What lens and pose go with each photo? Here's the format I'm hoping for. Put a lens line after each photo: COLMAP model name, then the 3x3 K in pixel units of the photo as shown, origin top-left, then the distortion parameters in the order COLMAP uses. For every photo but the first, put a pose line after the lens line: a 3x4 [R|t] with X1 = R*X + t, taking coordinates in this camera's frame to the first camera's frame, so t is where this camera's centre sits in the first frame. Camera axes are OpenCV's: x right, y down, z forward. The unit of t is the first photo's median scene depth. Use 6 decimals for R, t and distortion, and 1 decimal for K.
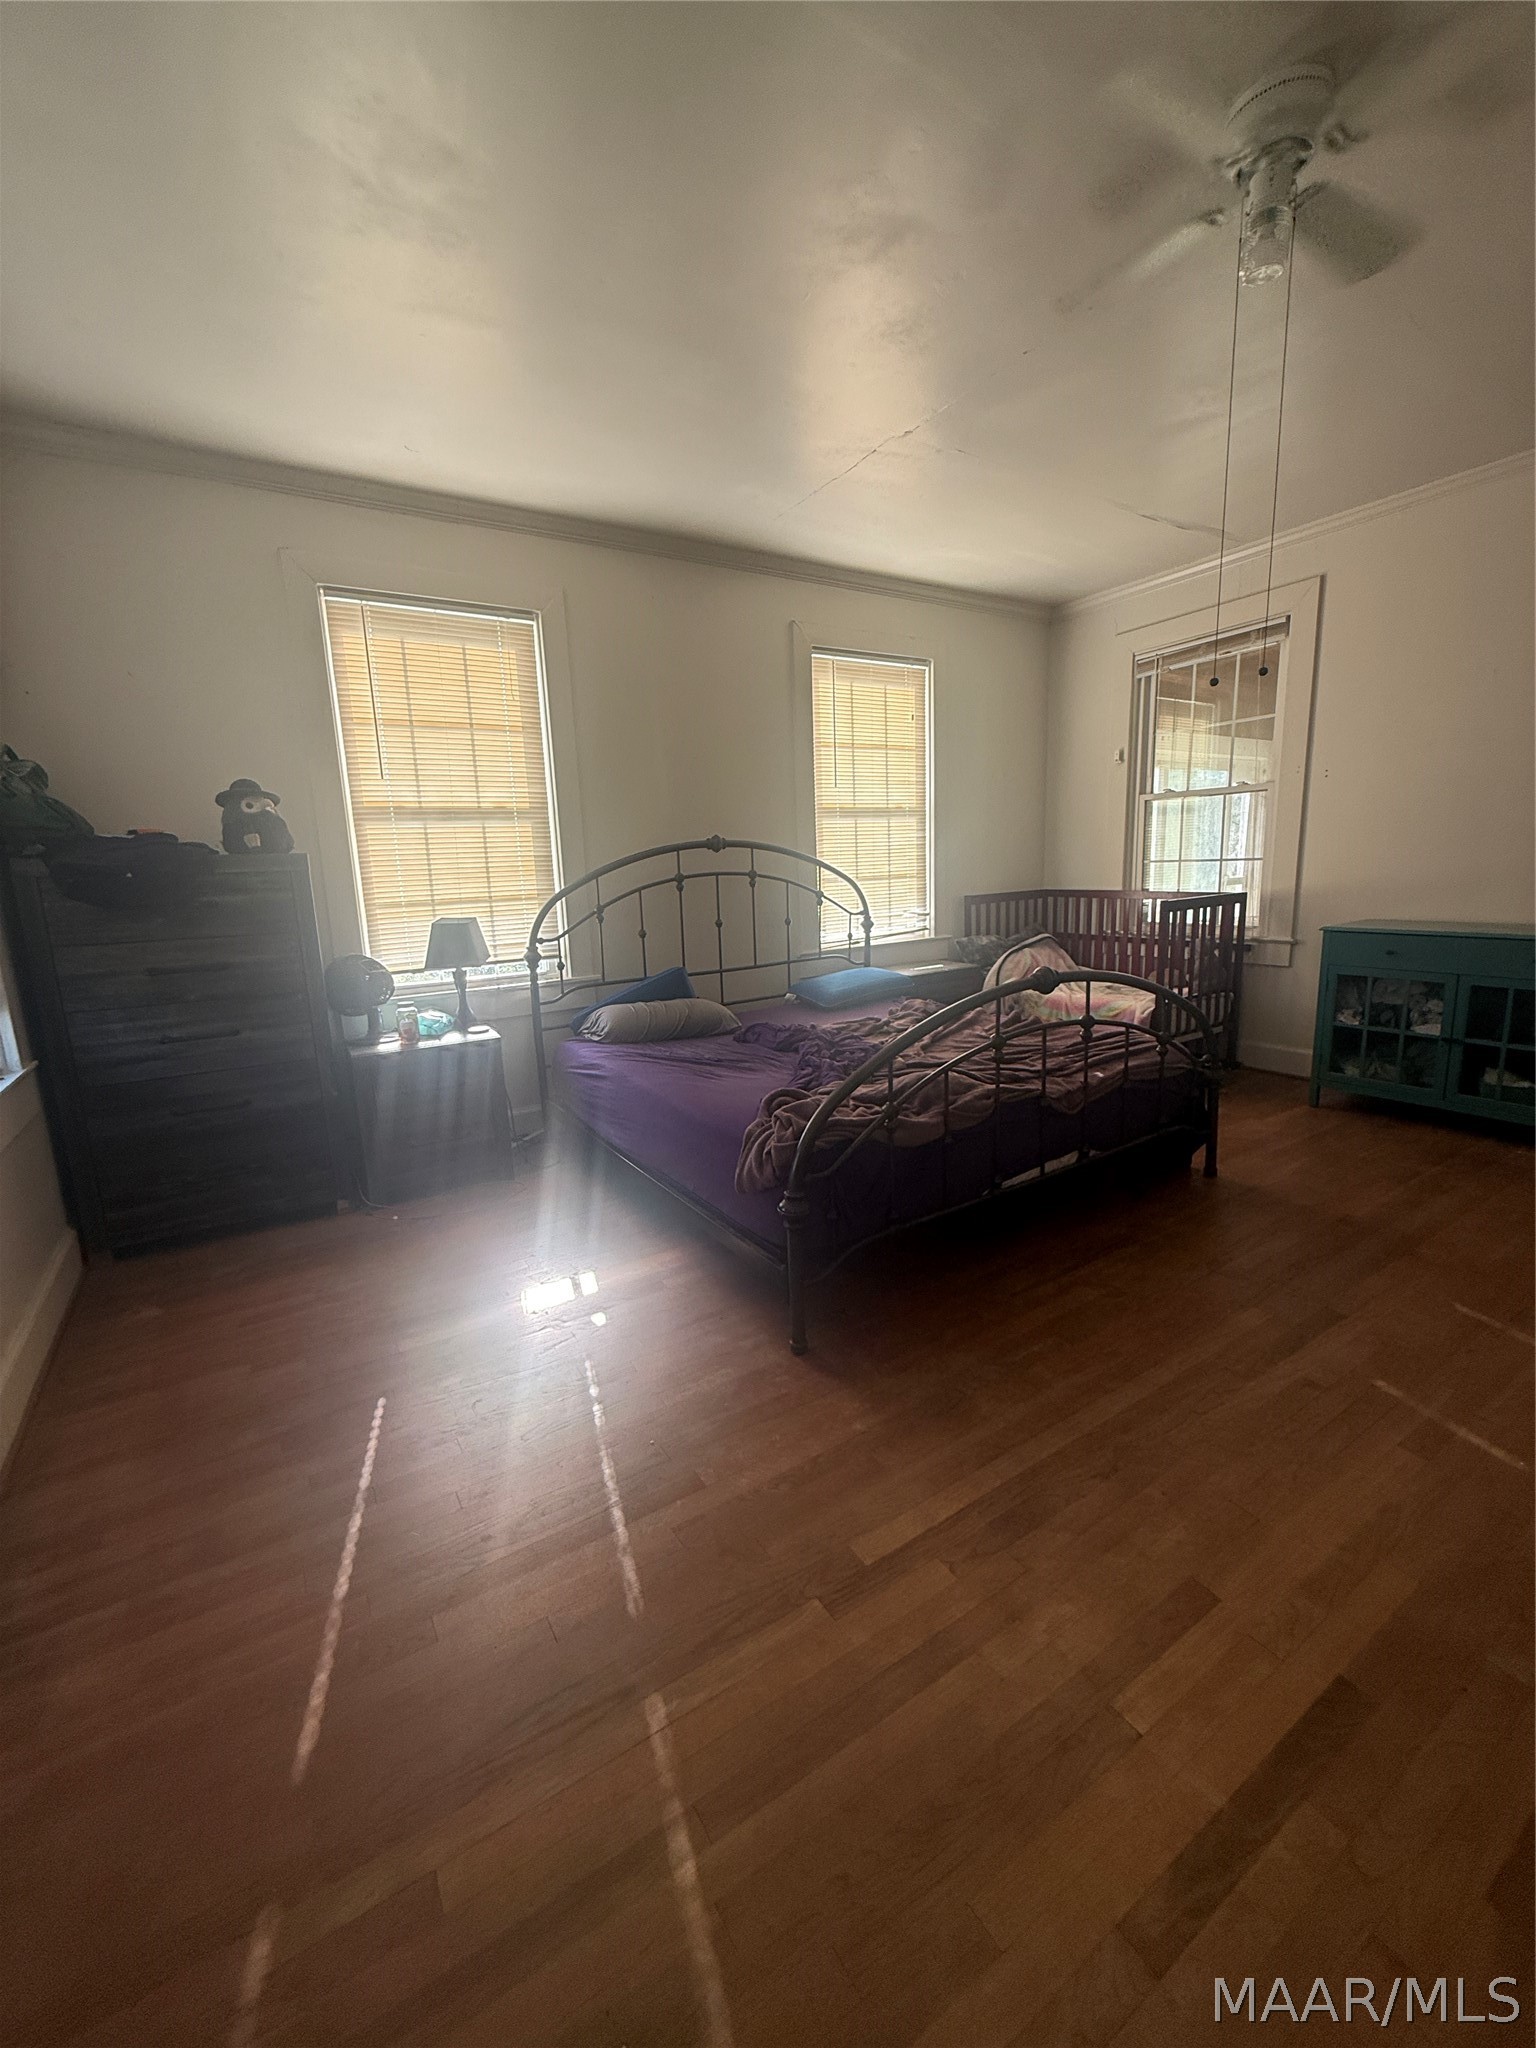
lens RADIAL K [[822.5, 0, 774.9], [0, 822.5, 1027.0], [0, 0, 1]] dist [-0.001454, 0.001836]
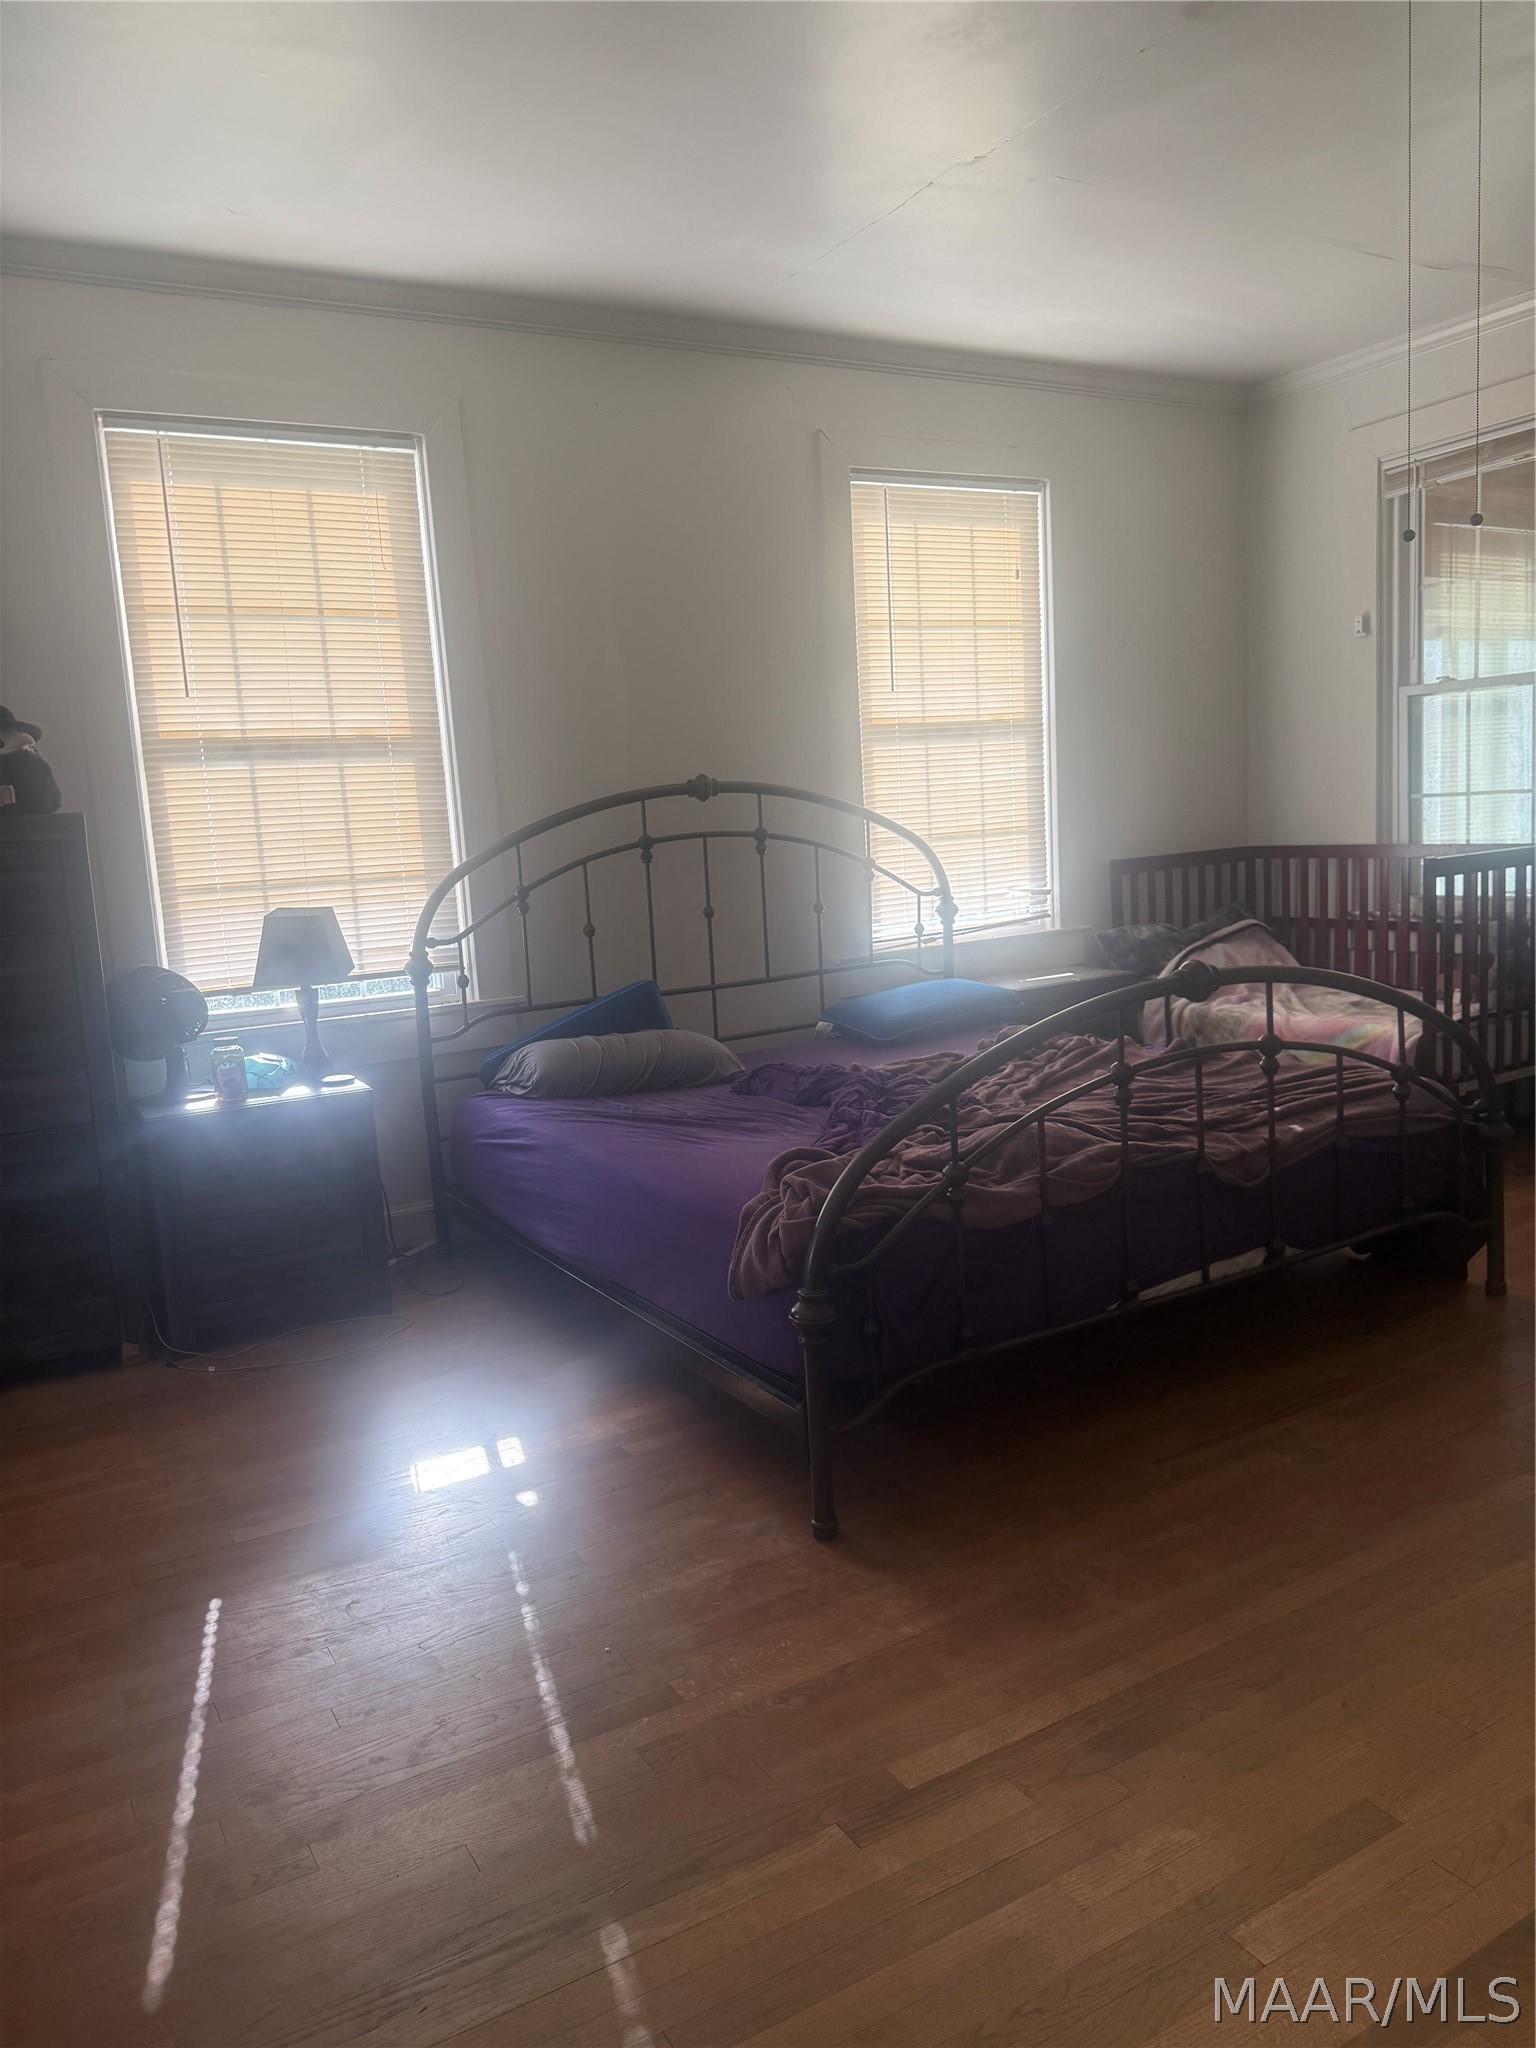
lens RADIAL K [[1435.3, 0, 761.1], [0, 1435.3, 1032.4], [0, 0, 1]] dist [0.061664, -0.035400]
pose [[0.999089, -0.015850, -0.039631, 0.022092], [0.014015, 0.998835, -0.046166, 0.028005], [0.040316, 0.045569, 0.998147, -0.145779]]
